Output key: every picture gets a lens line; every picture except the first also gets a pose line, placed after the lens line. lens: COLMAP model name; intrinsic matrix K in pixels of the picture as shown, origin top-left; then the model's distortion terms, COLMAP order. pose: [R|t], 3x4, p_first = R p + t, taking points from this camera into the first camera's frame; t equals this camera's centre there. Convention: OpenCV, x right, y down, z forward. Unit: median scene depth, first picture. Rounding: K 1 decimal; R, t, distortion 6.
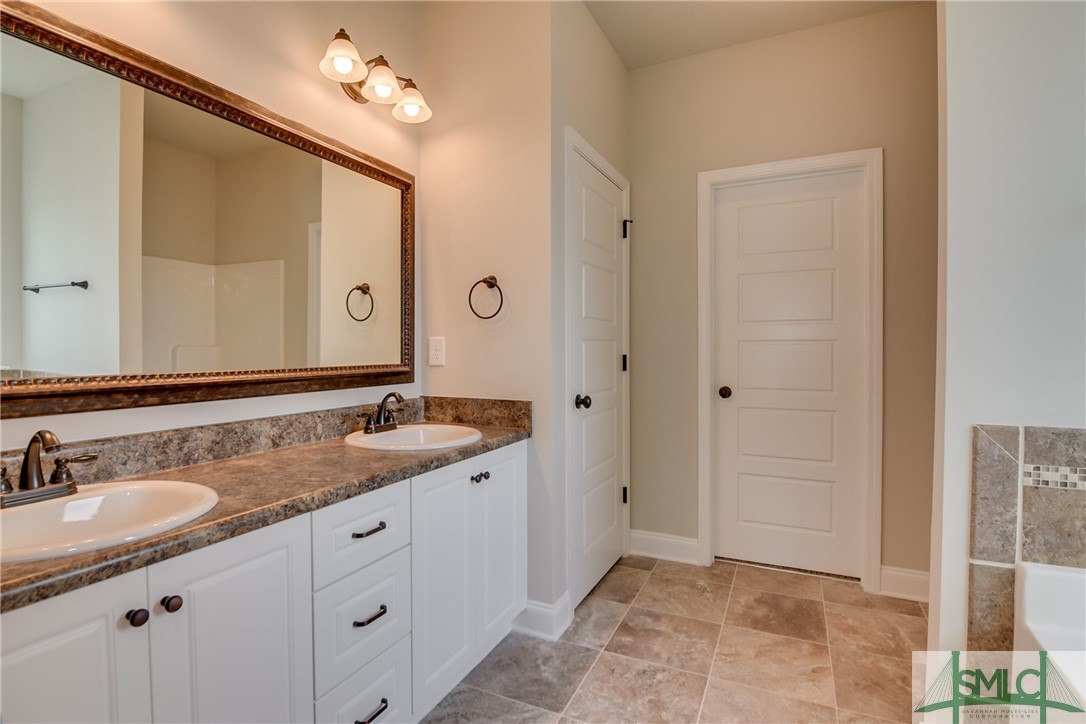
lens RADIAL K [[535.1, 0, 537.2], [0, 535.1, 362.1], [0, 0, 1]] dist [-0.002303, -0.006106]
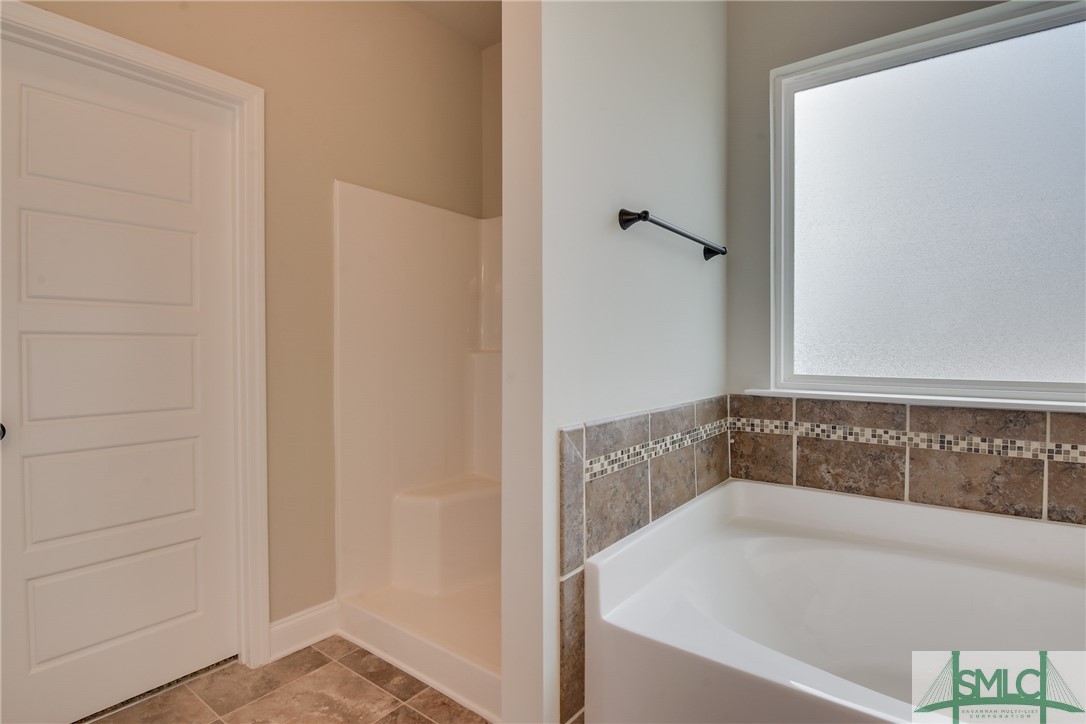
lens RADIAL K [[535.1, 0, 545.5], [0, 535.1, 356.2], [0, 0, 1]] dist [-0.002303, -0.006106]
pose [[0.193133, -0.008840, 0.981133, -0.081745], [0.024107, 0.999700, 0.004262, -0.010830], [-0.980876, 0.022829, 0.193289, 0.853718]]
